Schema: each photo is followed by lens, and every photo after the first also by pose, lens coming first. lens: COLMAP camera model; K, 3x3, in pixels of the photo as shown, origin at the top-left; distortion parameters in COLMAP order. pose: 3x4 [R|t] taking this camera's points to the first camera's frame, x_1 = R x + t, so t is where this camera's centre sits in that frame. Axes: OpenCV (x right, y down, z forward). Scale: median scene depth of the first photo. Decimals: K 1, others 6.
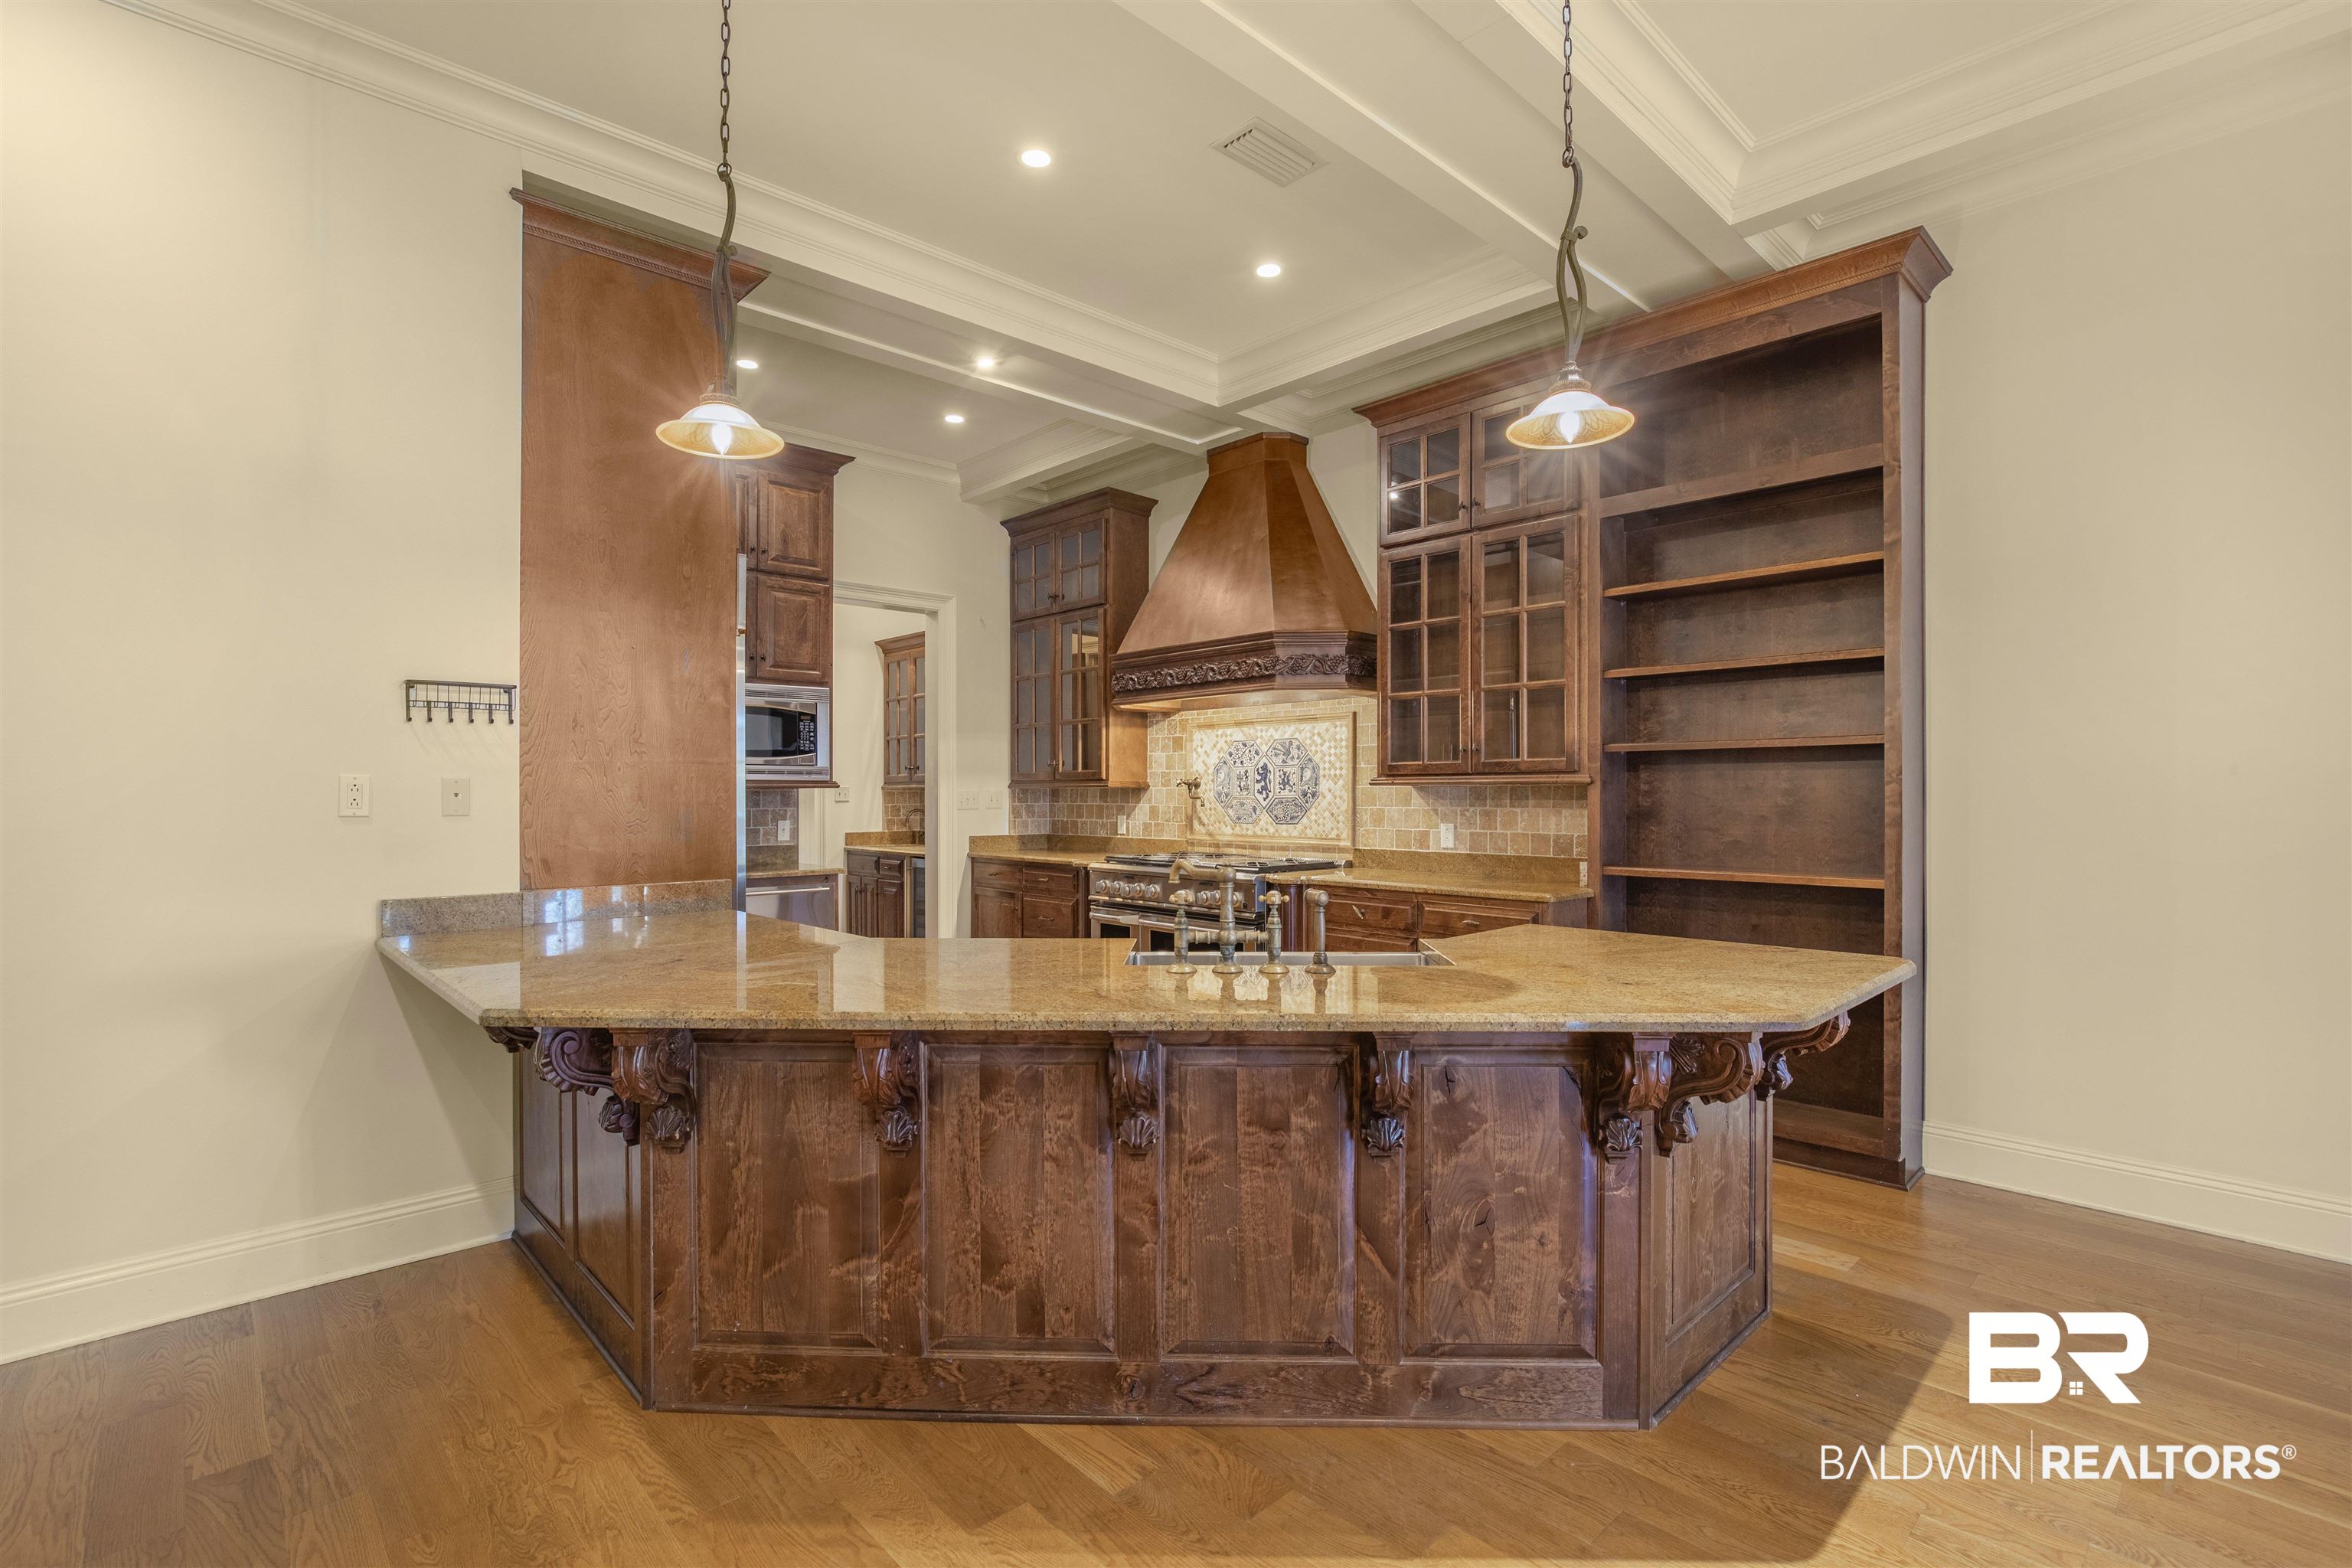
lens RADIAL K [[1082.3, 0, 1160.1], [0, 1082.3, 786.0], [0, 0, 1]] dist [-0.023904, 0.008131]
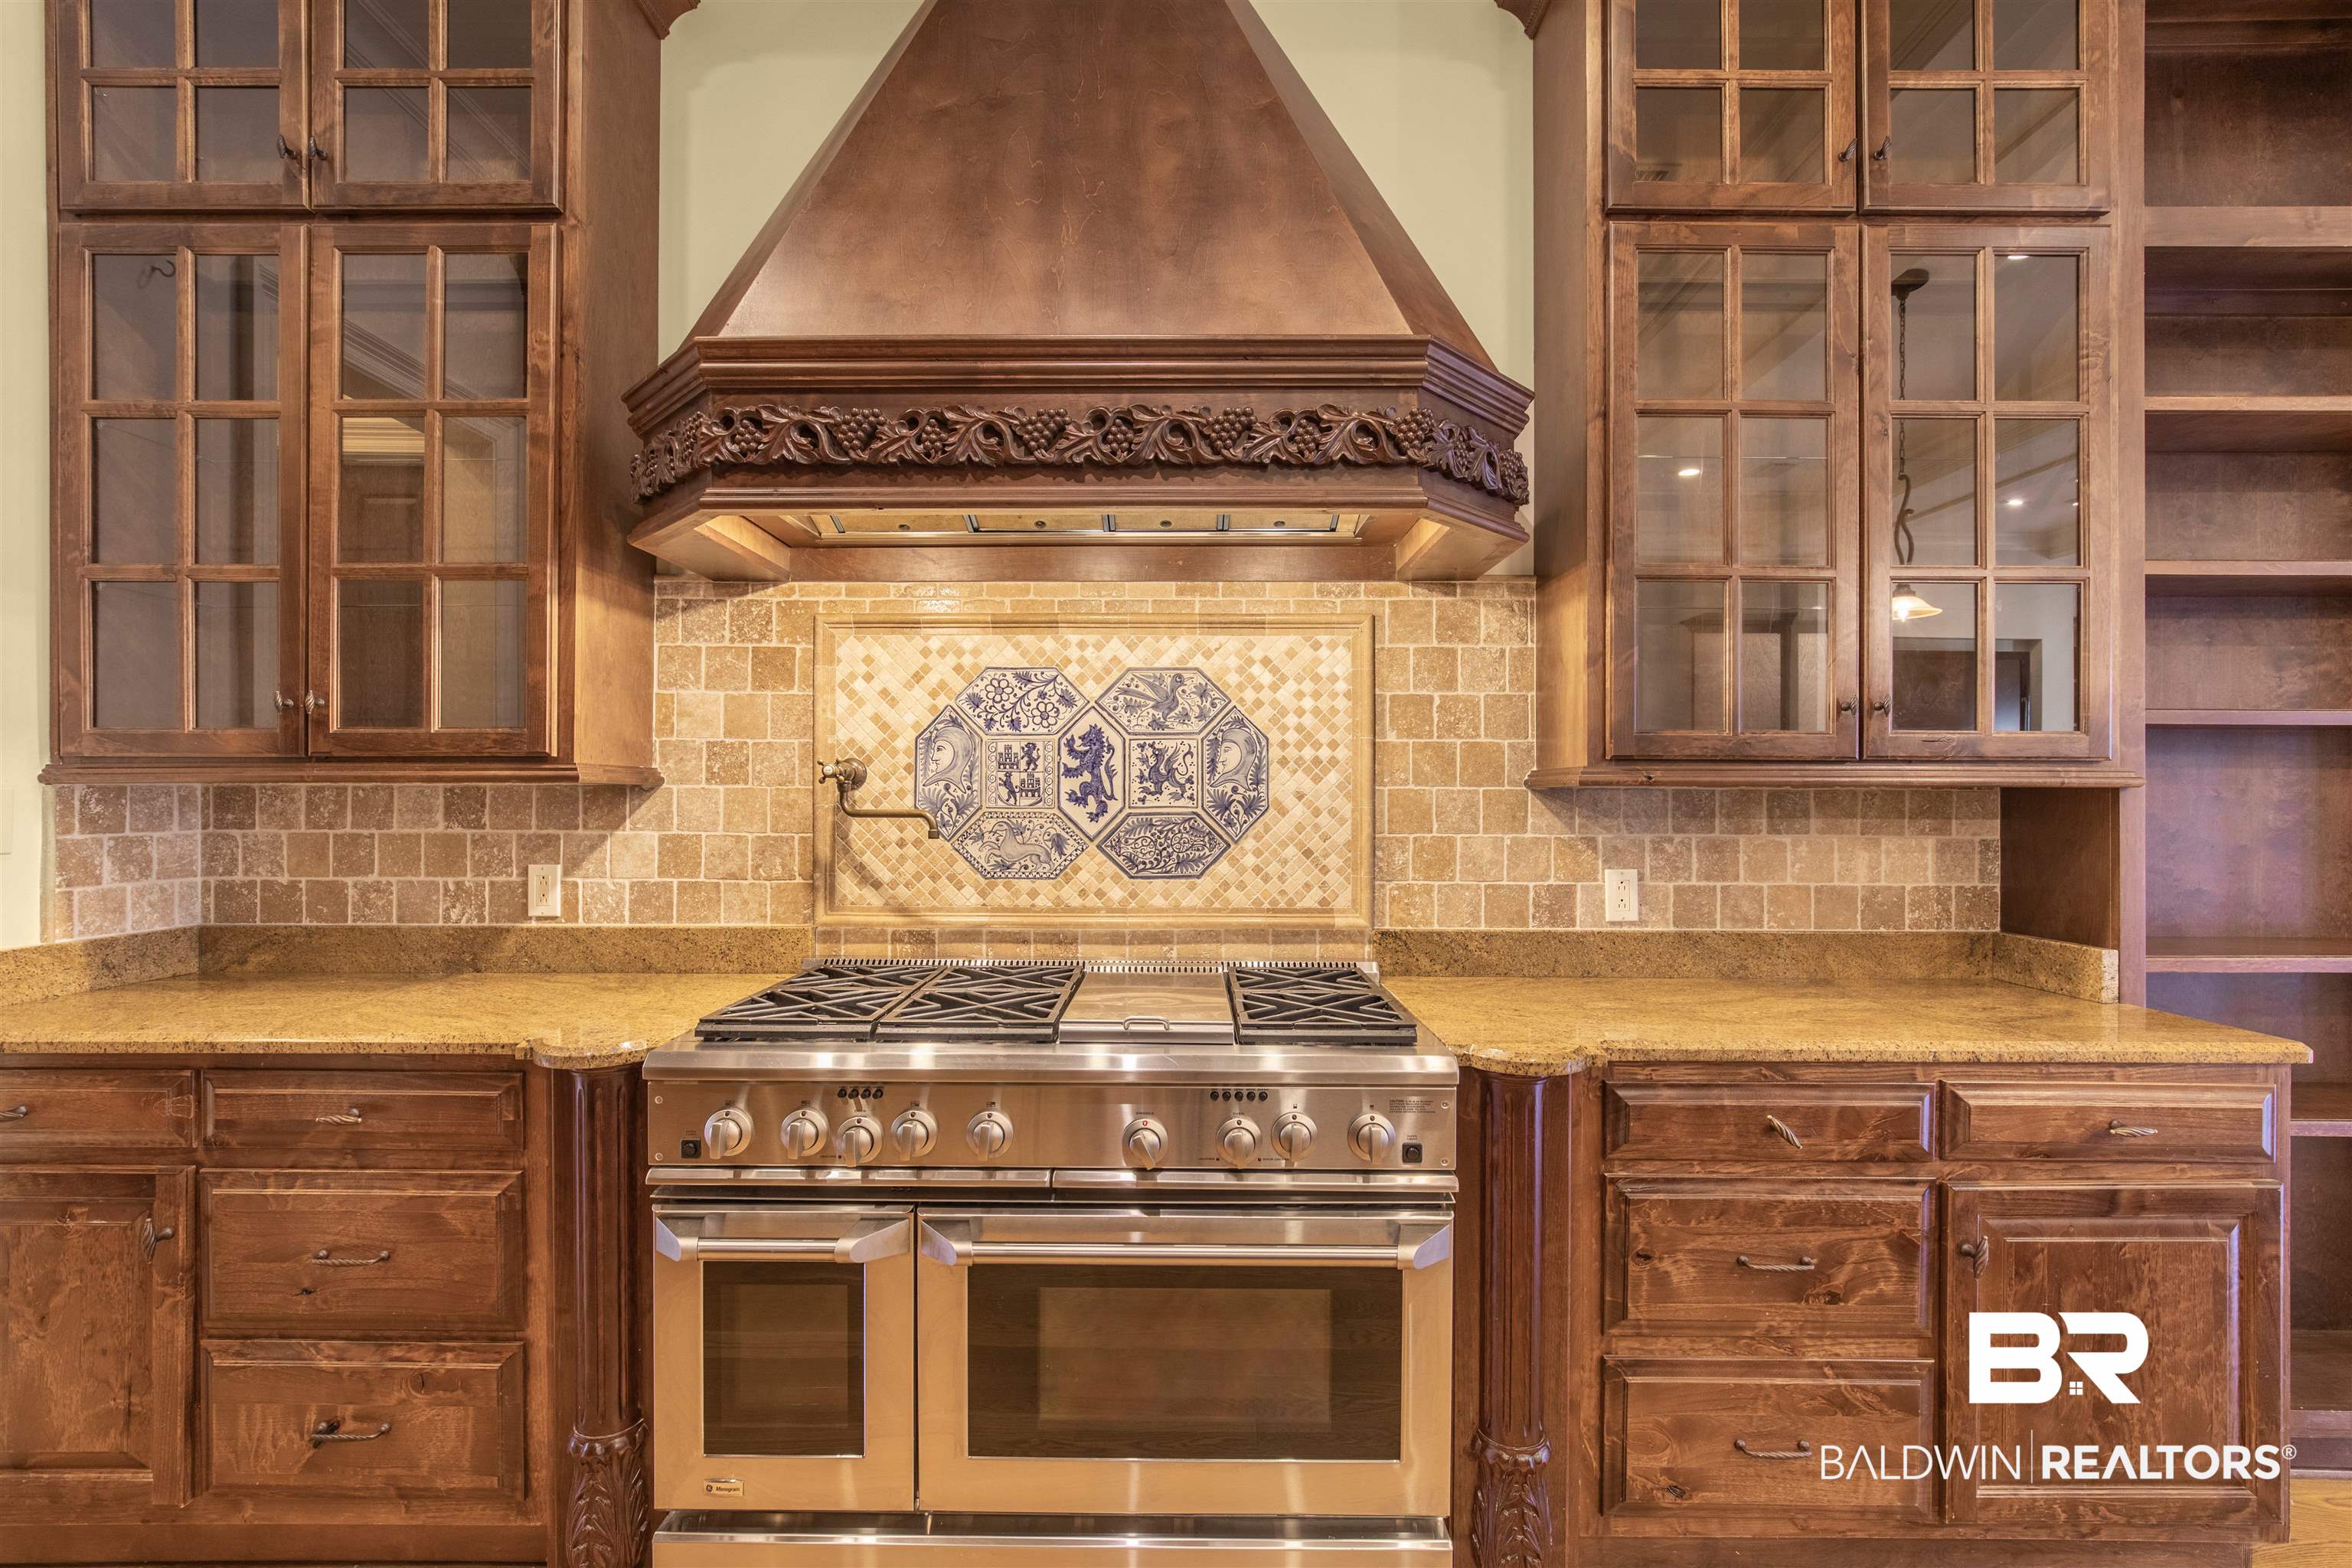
lens RADIAL K [[1082.3, 0, 1171.9], [0, 1082.3, 796.1], [0, 0, 1]] dist [-0.023904, 0.008131]
pose [[0.674860, 0.001393, 0.737944, -0.167873], [-0.007587, 0.999958, 0.005051, 0.002042], [-0.737906, -0.009008, 0.674843, 0.669497]]
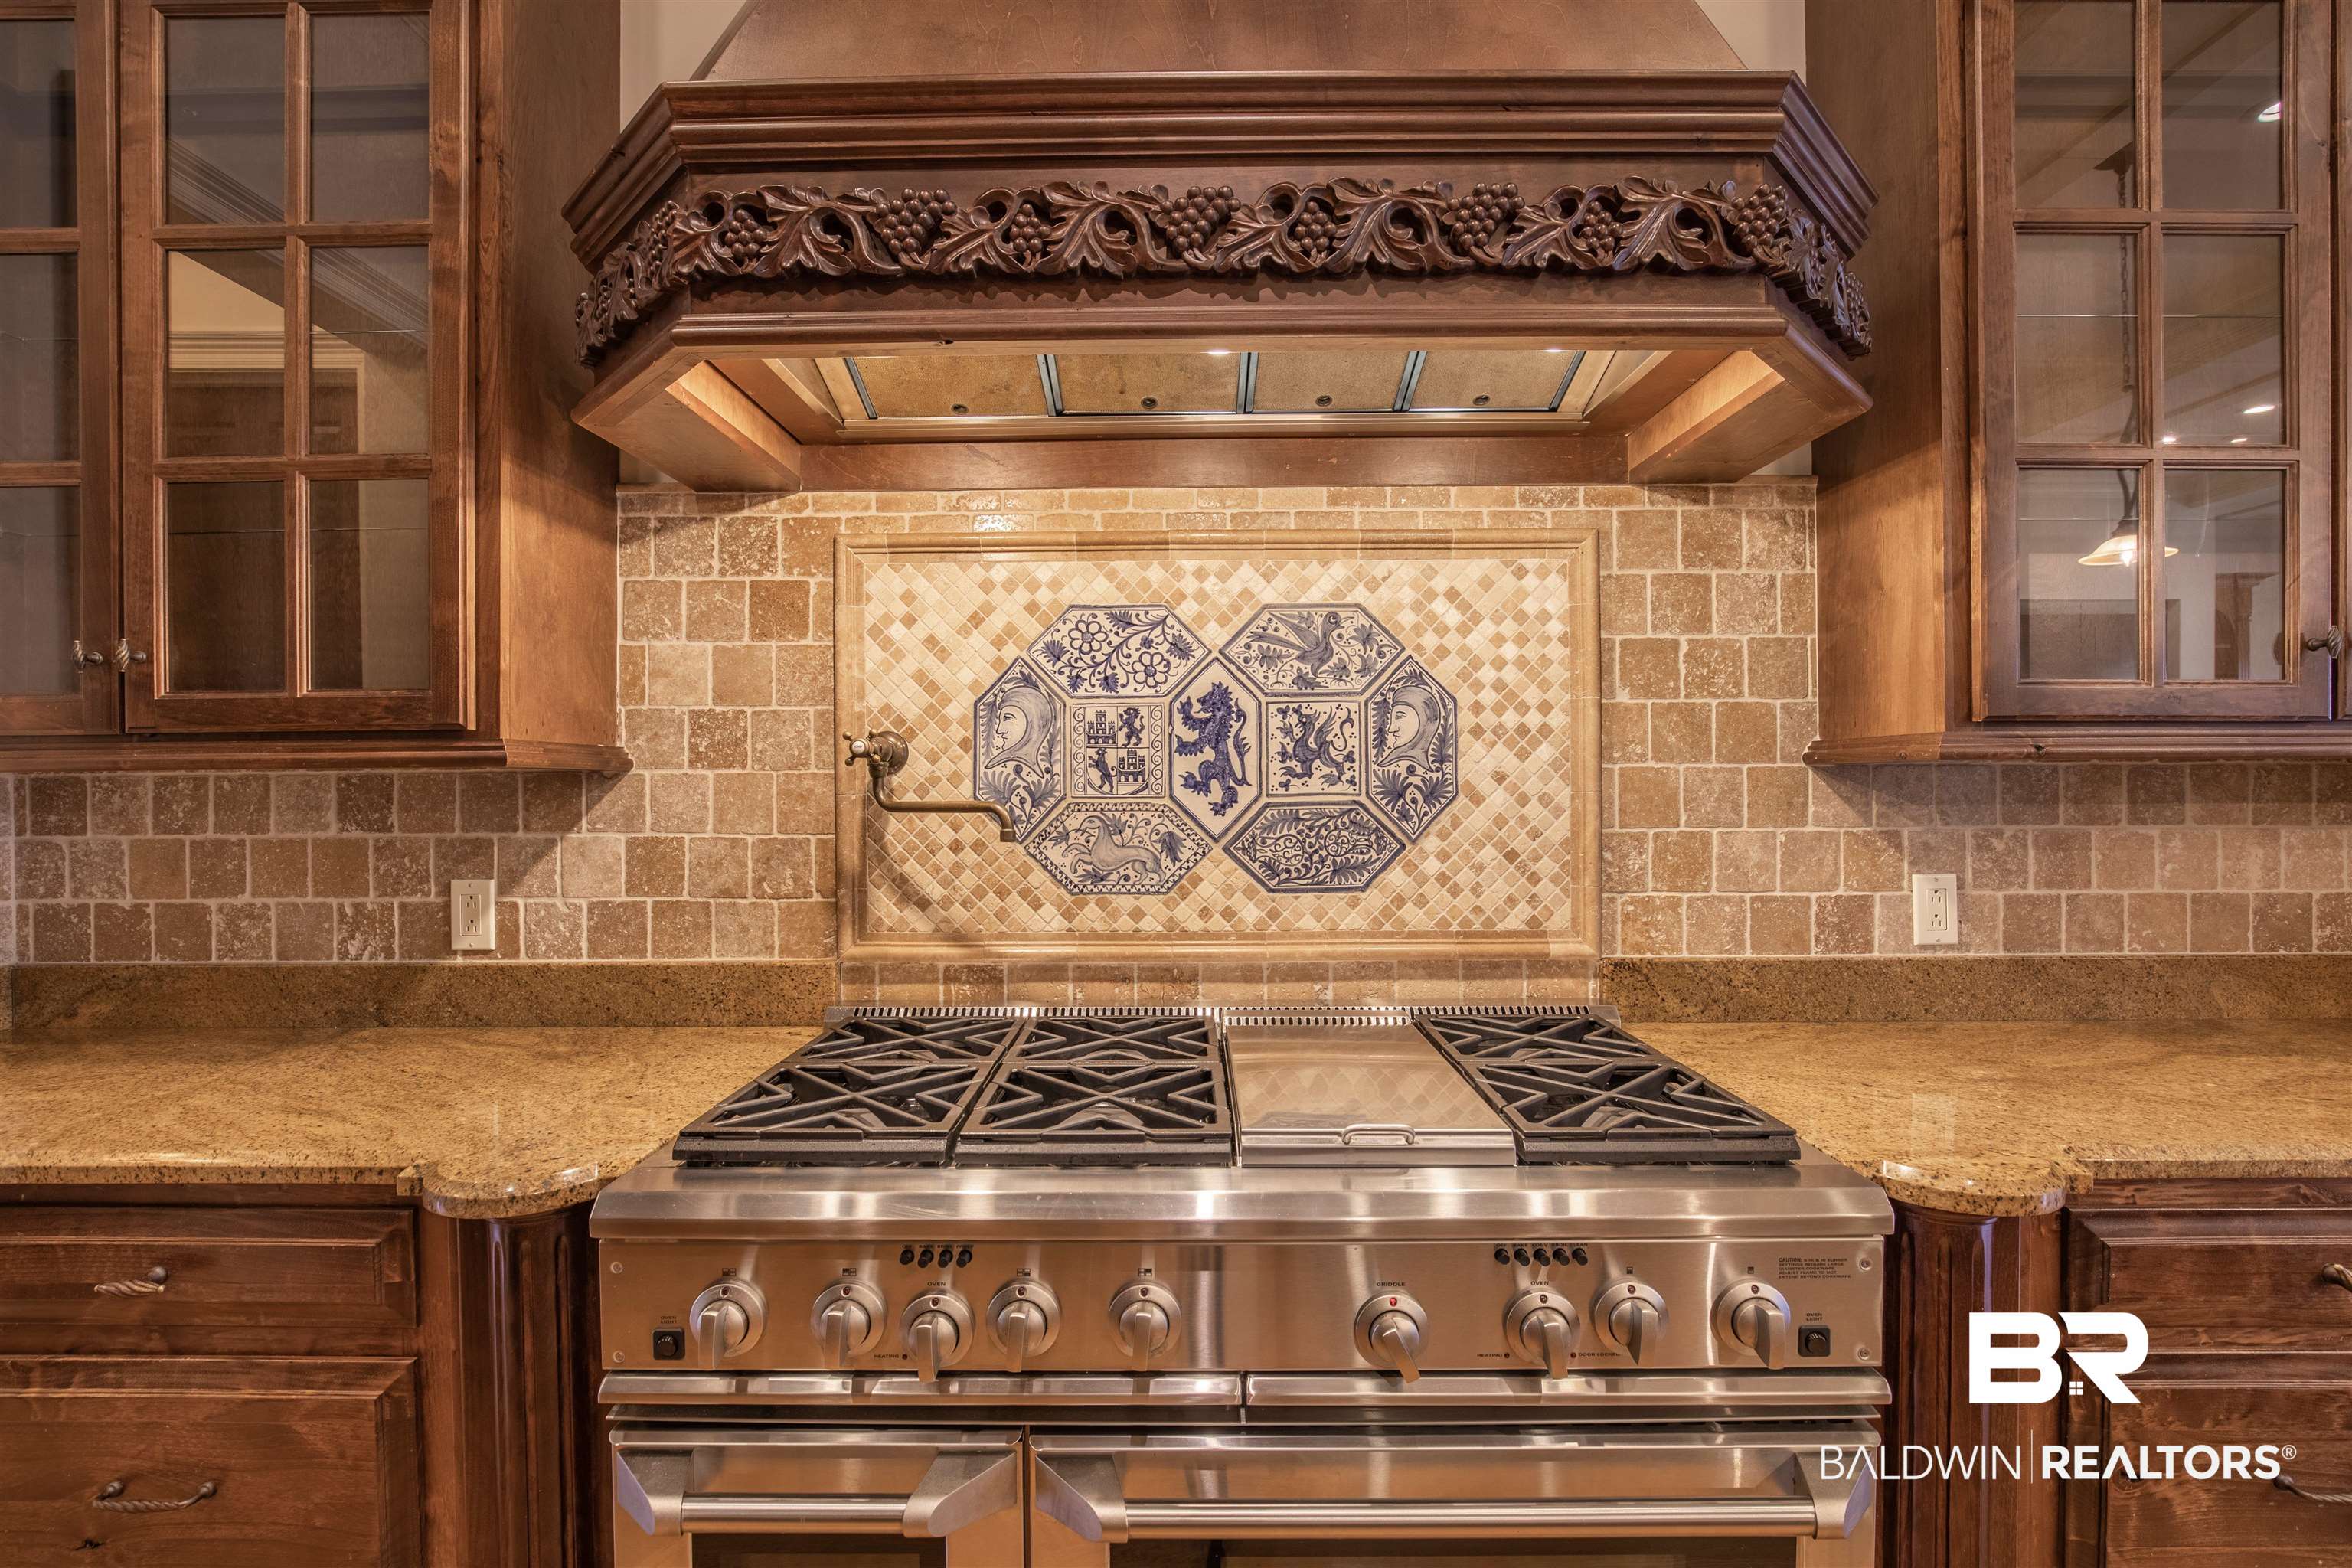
lens RADIAL K [[1082.3, 0, 1149.2], [0, 1082.3, 788.2], [0, 0, 1]] dist [-0.023904, 0.008131]
pose [[0.682351, -0.009211, 0.730966, -0.121882], [0.001013, 0.999932, 0.011654, 0.002897], [-0.731024, -0.007212, 0.682314, 0.768361]]
